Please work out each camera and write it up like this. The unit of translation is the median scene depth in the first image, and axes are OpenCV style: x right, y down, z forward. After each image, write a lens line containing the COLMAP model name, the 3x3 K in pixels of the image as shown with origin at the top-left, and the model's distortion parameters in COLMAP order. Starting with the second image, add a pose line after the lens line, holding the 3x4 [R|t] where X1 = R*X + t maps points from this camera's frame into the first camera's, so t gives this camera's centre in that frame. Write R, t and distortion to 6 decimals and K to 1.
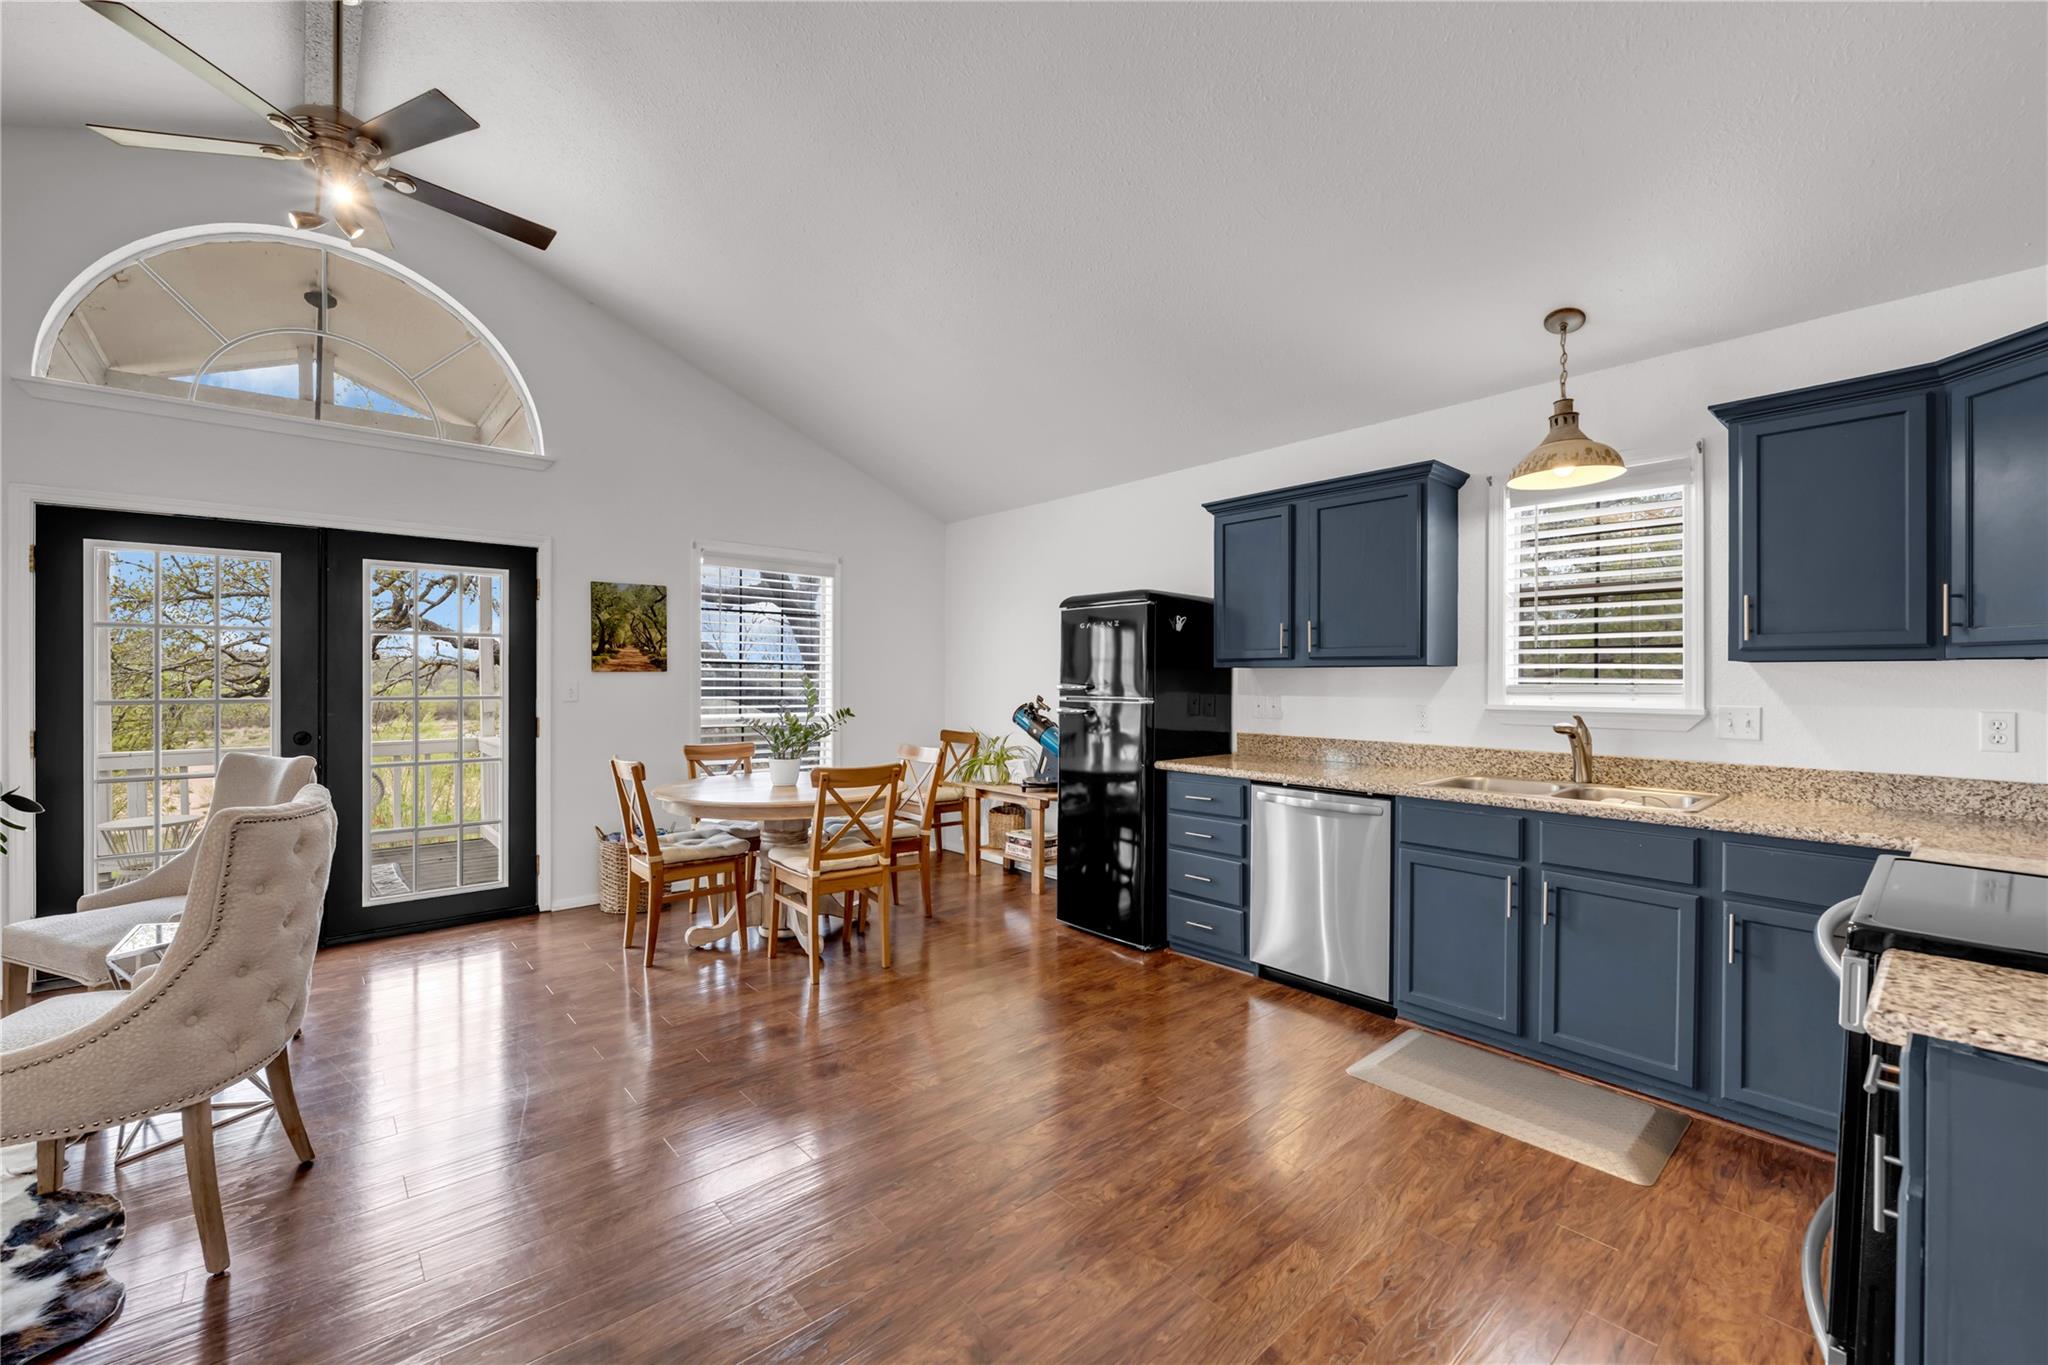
lens RADIAL K [[833.1, 0, 1027.2], [0, 833.1, 678.3], [0, 0, 1]] dist [-0.003895, 0.000254]
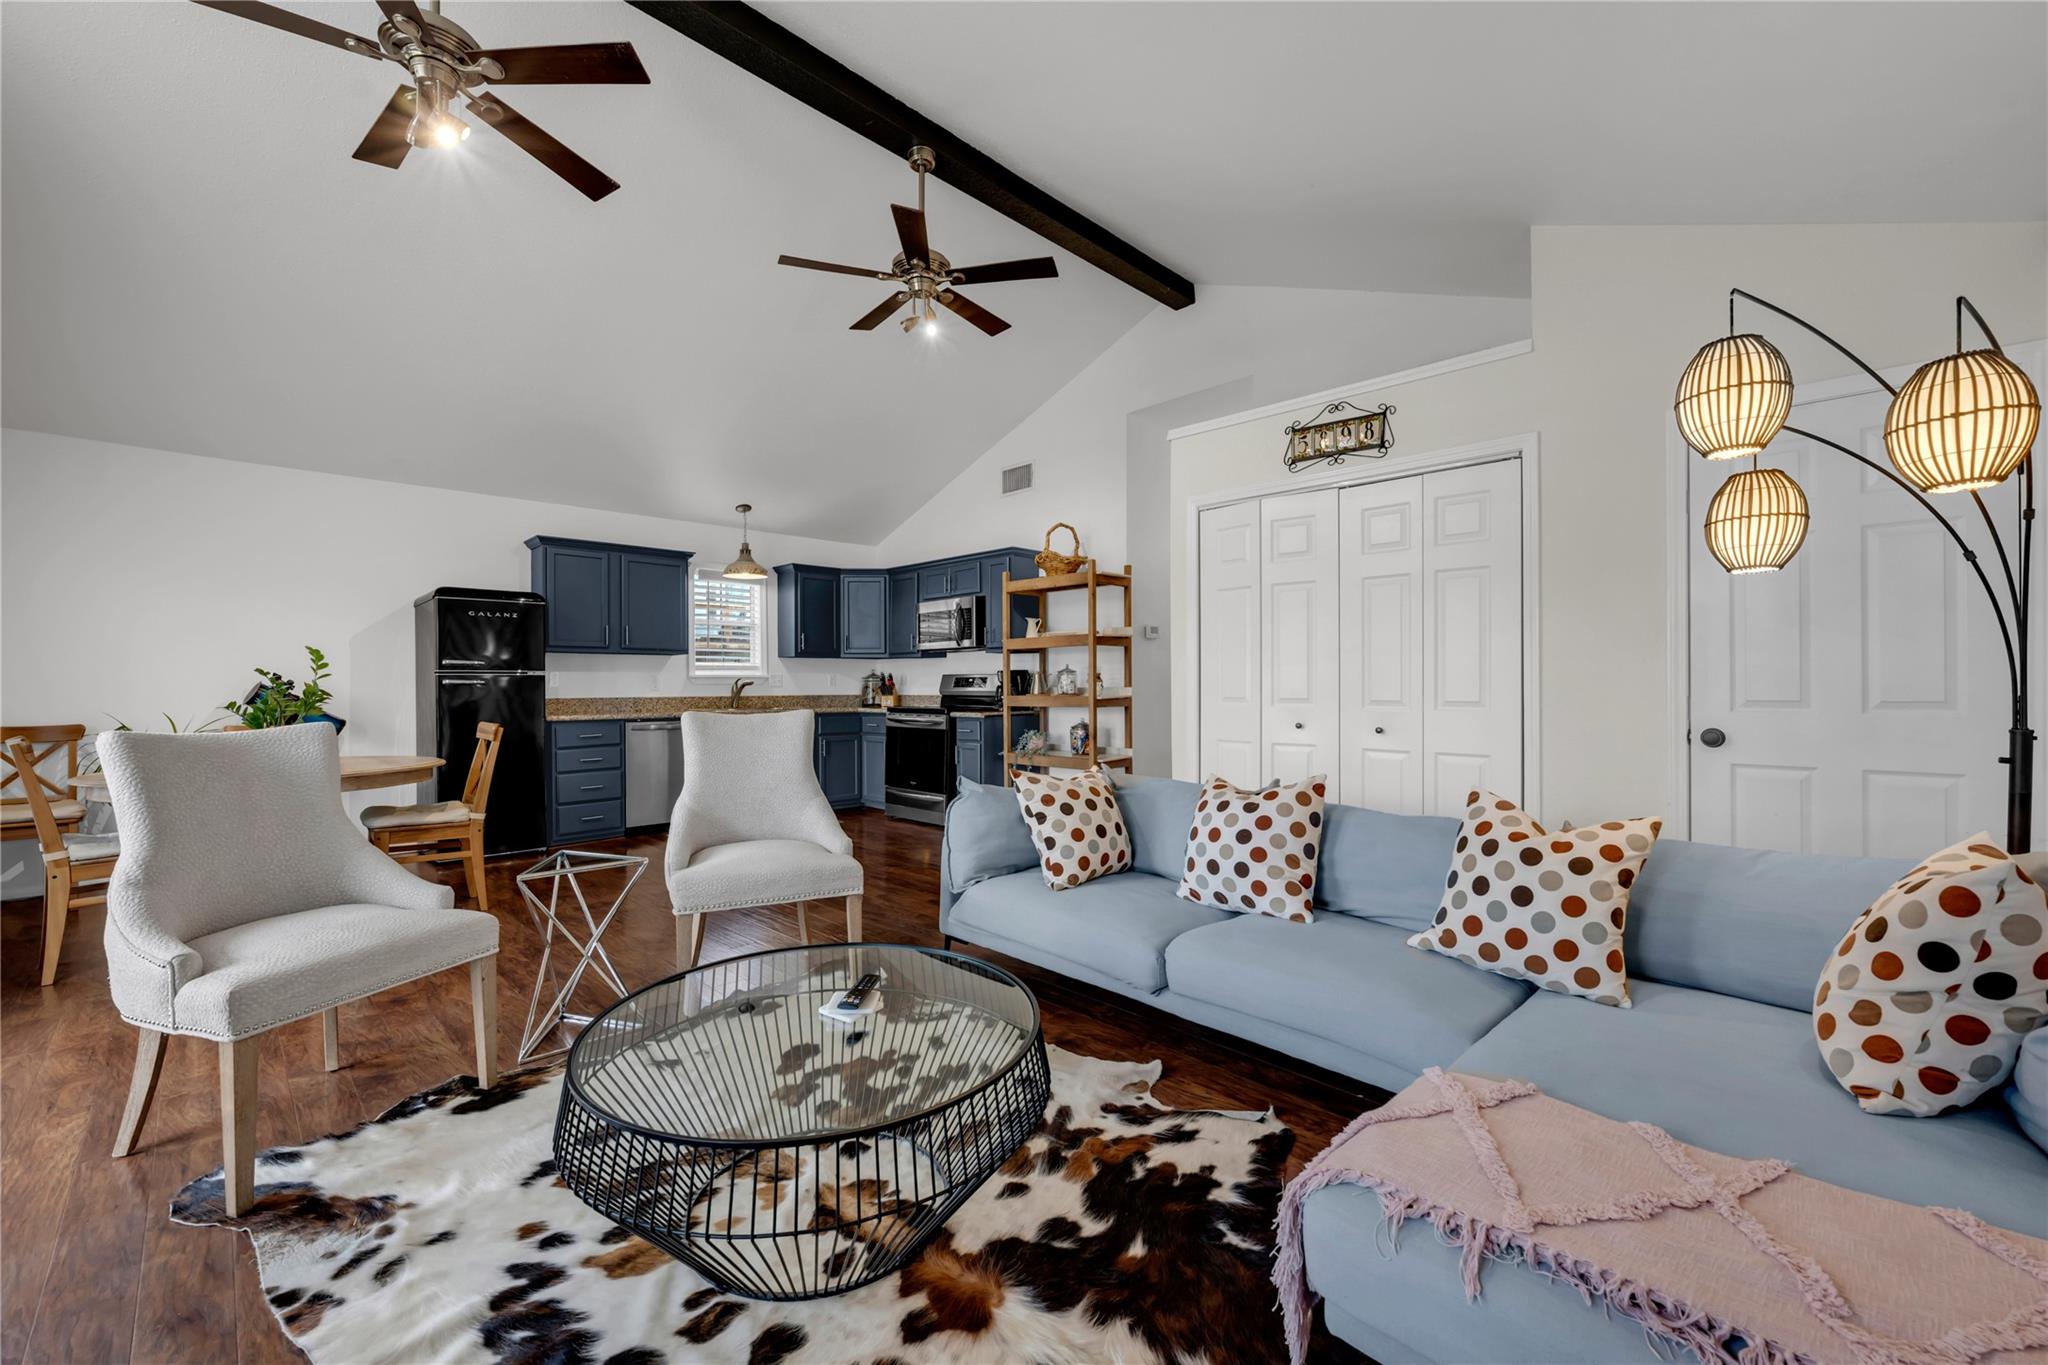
lens RADIAL K [[811.1, 0, 1023.6], [0, 811.1, 684.9], [0, 0, 1]] dist [-0.008145, -0.000018]
pose [[-0.073535, -0.005357, 0.997278, -1.348711], [0.003150, 0.999979, 0.005604, 0.043725], [-0.997288, 0.003554, -0.073517, 0.308009]]
